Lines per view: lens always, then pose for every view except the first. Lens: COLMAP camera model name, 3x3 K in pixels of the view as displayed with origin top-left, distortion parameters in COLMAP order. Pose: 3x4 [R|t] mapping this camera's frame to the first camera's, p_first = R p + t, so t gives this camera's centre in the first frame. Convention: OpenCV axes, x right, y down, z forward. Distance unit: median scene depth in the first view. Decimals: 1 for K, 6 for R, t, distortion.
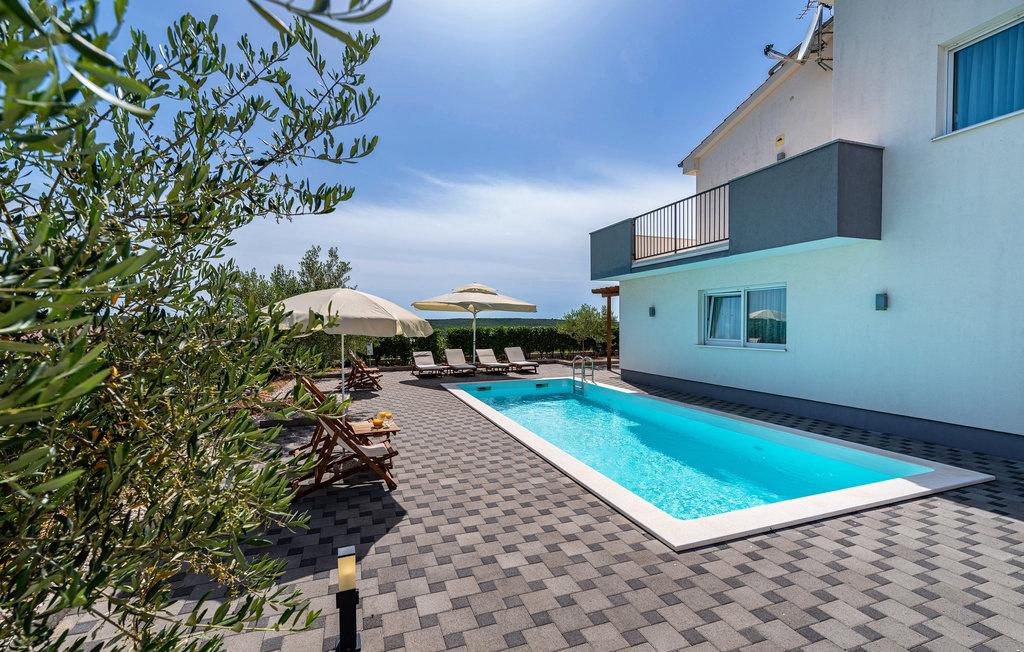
lens RADIAL K [[453.8, 0, 517.1], [0, 453.8, 336.6], [0, 0, 1]] dist [-0.000988, 0.000753]
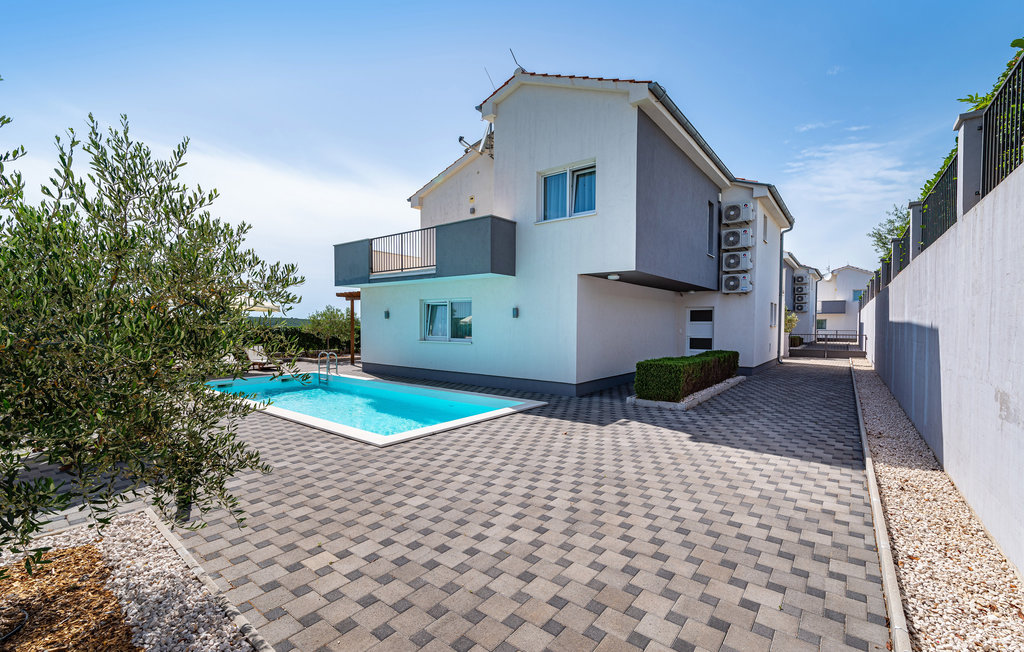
lens RADIAL K [[453.8, 0, 517.1], [0, 453.8, 336.6], [0, 0, 1]] dist [-0.000988, 0.000753]
pose [[0.858633, -0.004225, 0.512573, -0.041949], [0.004766, 0.999989, 0.000259, 0.008135], [-0.512568, 0.002220, 0.858644, -0.308341]]
